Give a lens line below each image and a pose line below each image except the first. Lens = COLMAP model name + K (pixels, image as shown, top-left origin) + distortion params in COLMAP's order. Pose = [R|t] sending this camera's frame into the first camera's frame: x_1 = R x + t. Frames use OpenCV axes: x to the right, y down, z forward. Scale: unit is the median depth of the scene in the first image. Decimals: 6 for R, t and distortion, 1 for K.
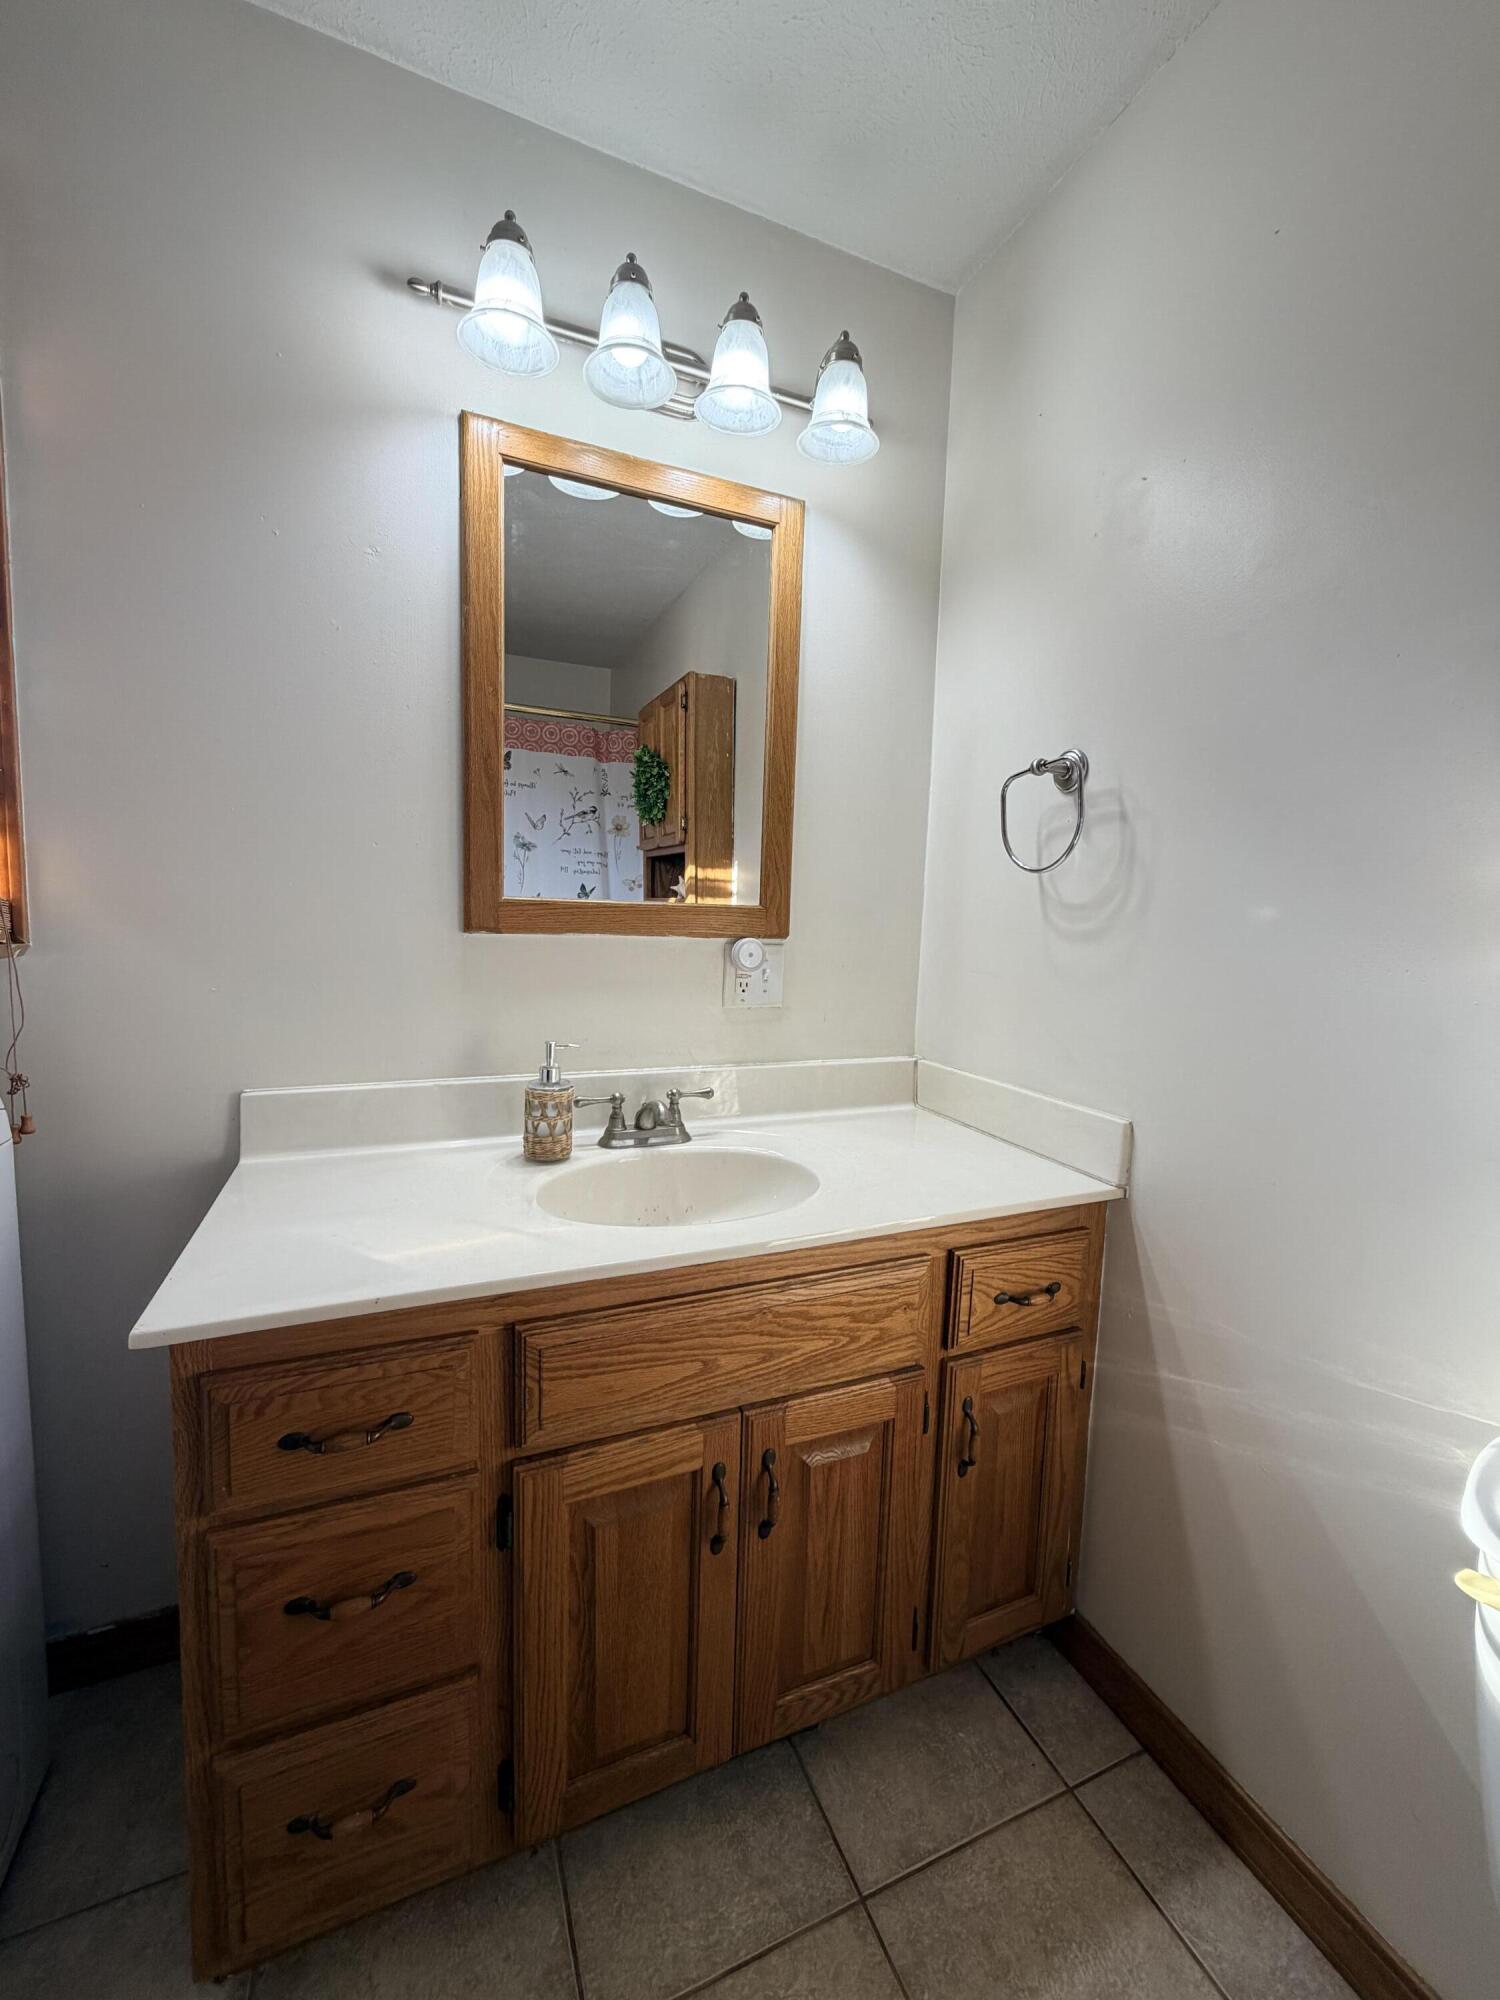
lens RADIAL K [[796.8, 0, 746.3], [0, 796.8, 994.5], [0, 0, 1]] dist [-0.000216, 0.000112]
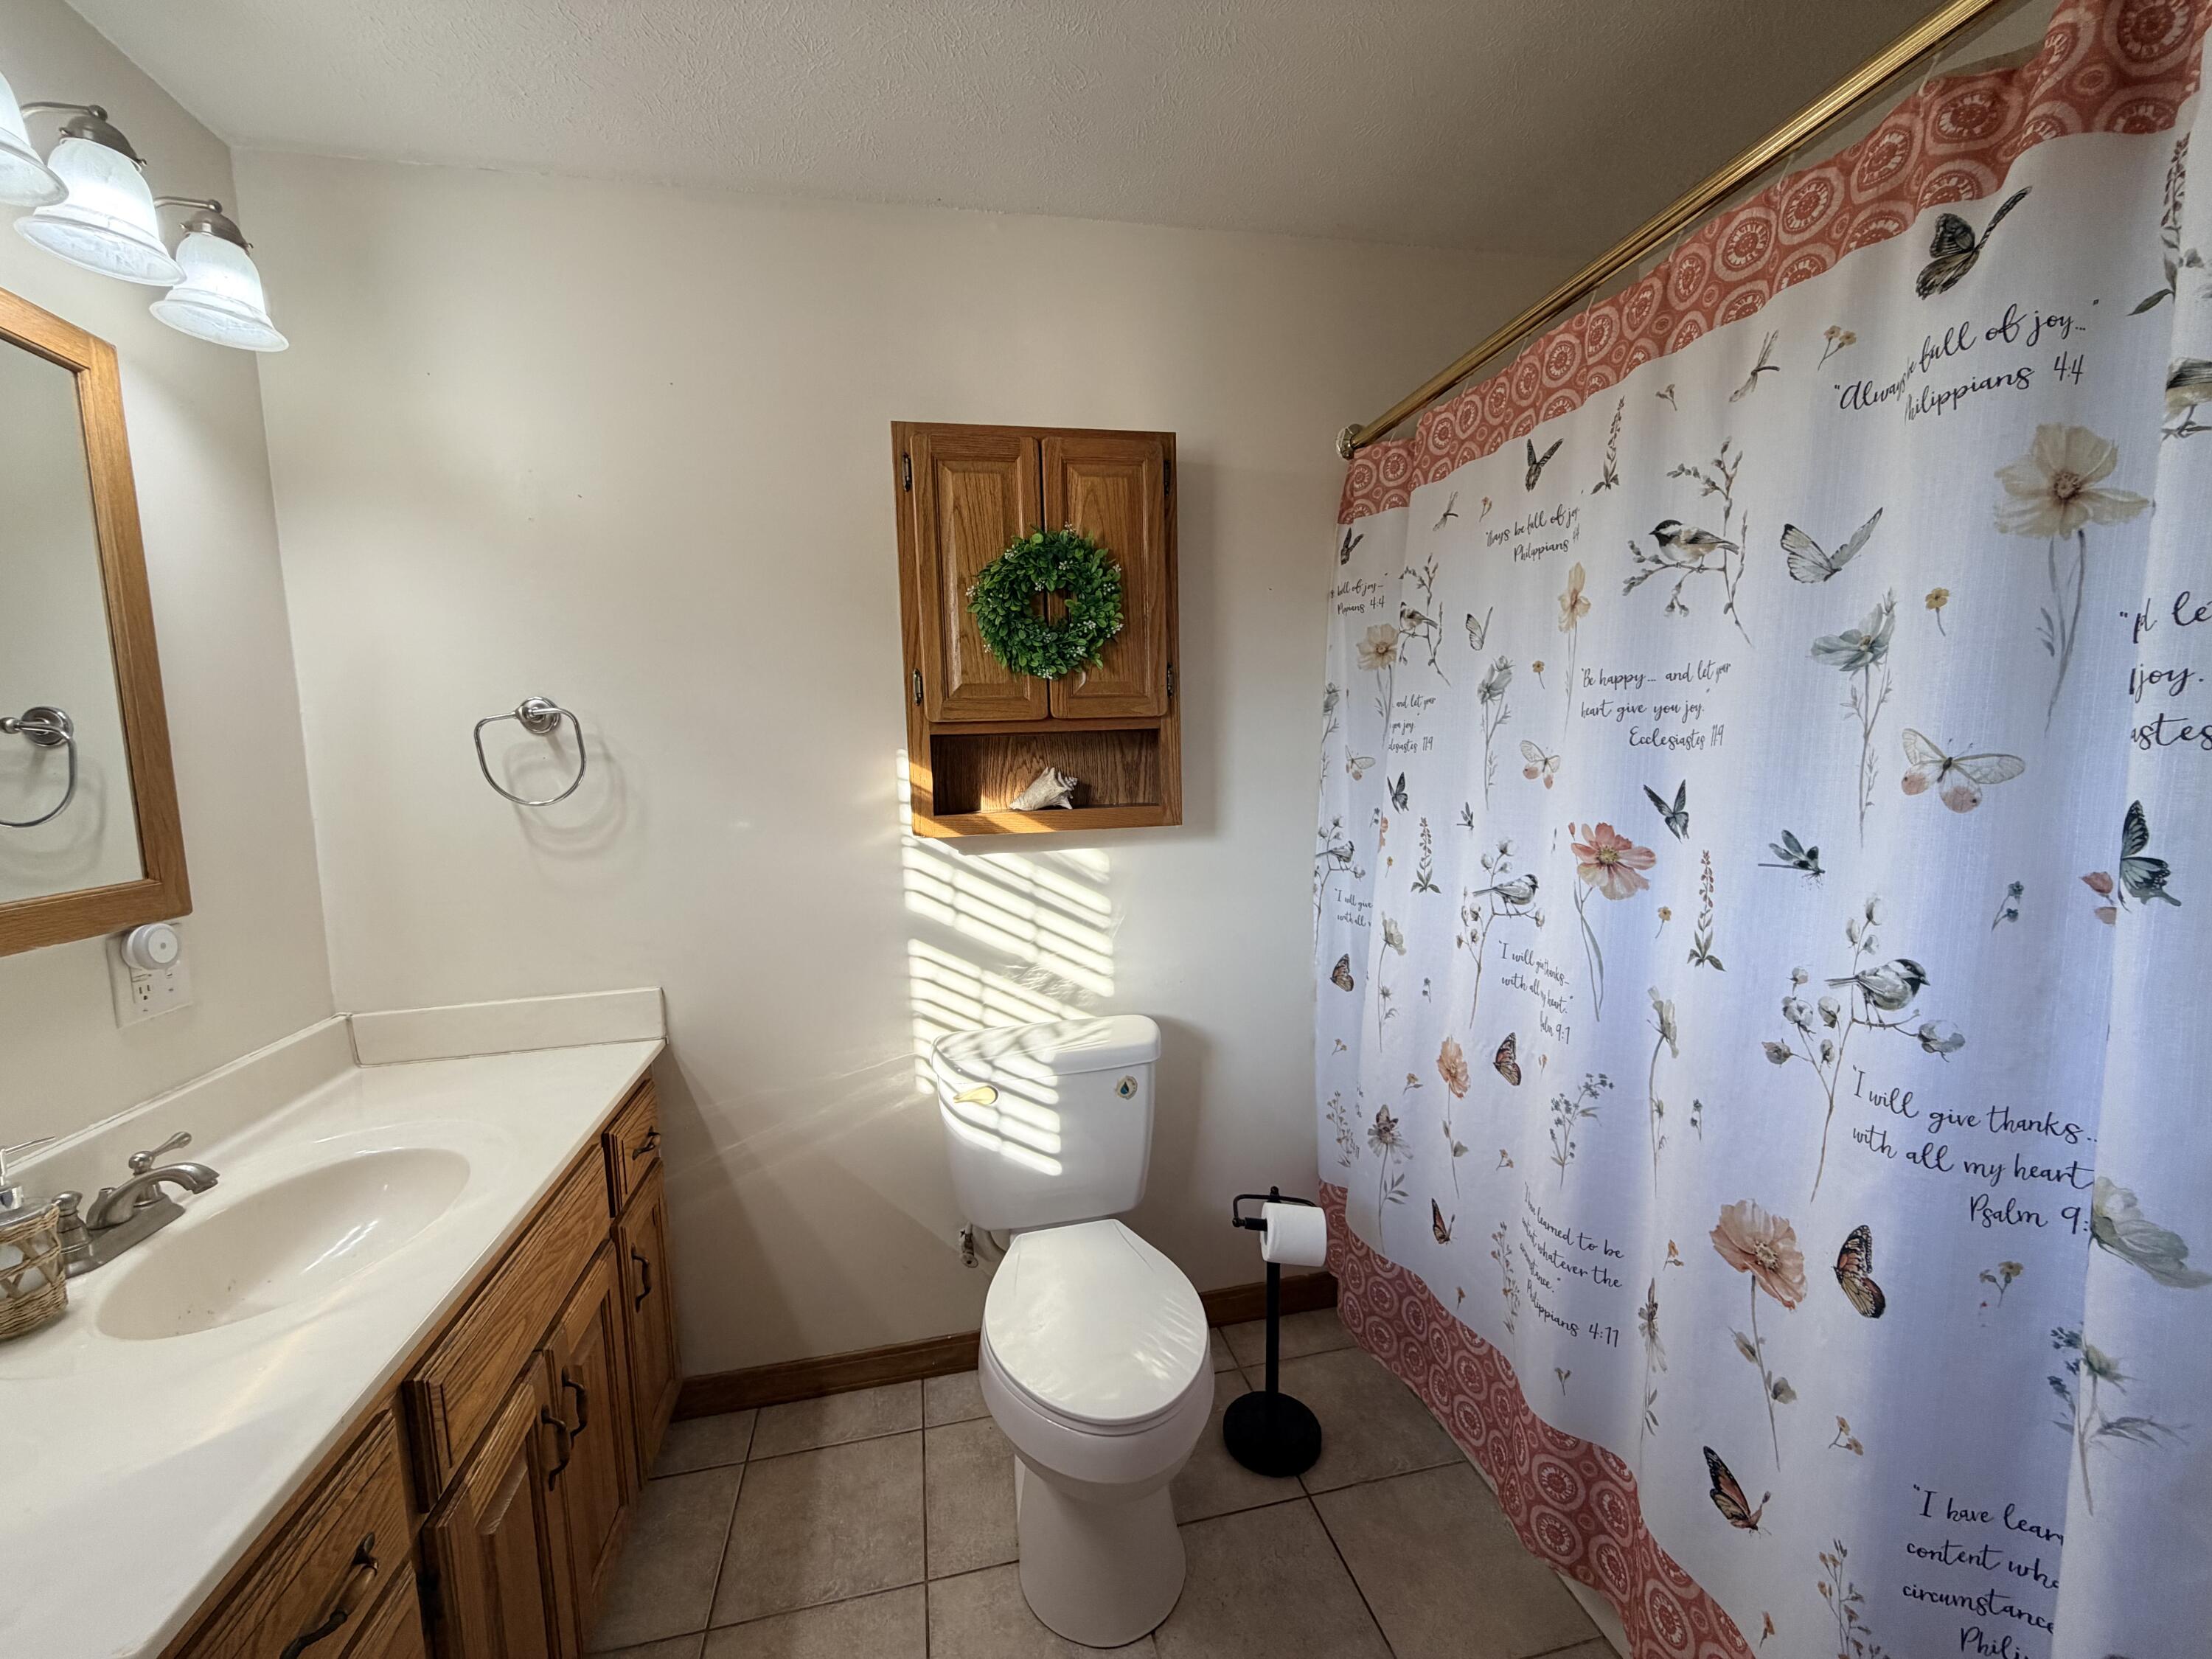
lens RADIAL K [[880.3, 0, 1097.1], [0, 880.3, 833.7], [0, 0, 1]] dist [0.000868, -0.000144]
pose [[0.194650, -0.137489, 0.971189, -0.790874], [0.142712, 0.983561, 0.110638, -0.154826], [-0.970435, 0.117065, 0.211072, -0.040353]]
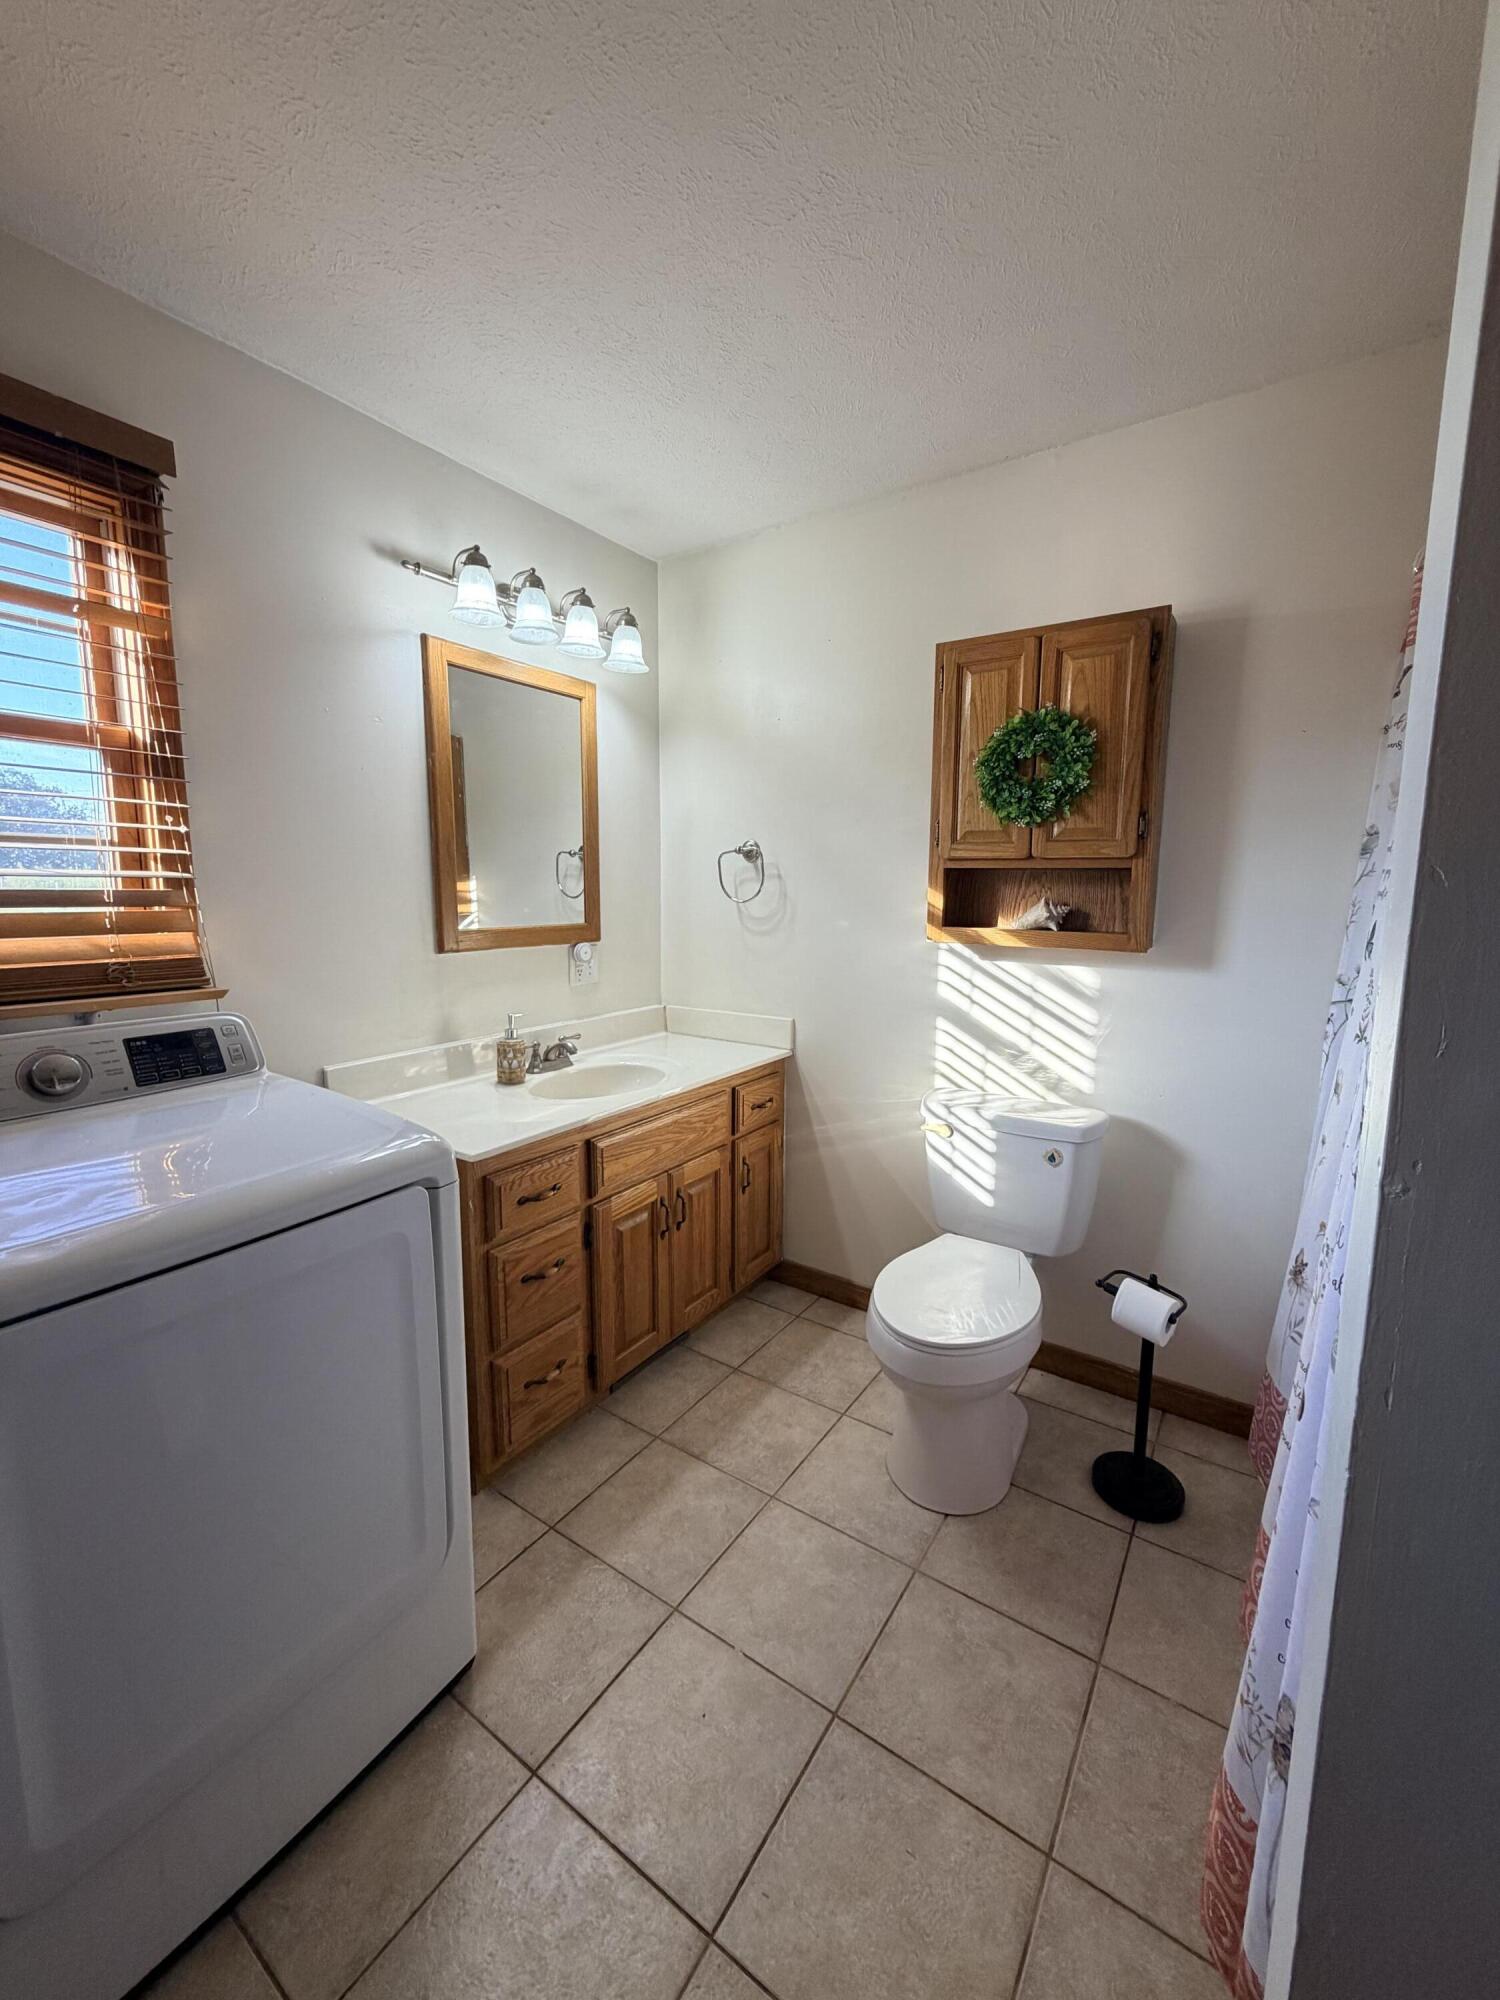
lens RADIAL K [[796.8, 0, 746.3], [0, 796.8, 994.5], [0, 0, 1]] dist [-0.000216, 0.000112]
pose [[0.843343, -0.101090, 0.527781, -0.786957], [0.076623, 0.994732, 0.068093, -0.065830], [-0.531885, -0.016985, 0.846646, -0.787418]]
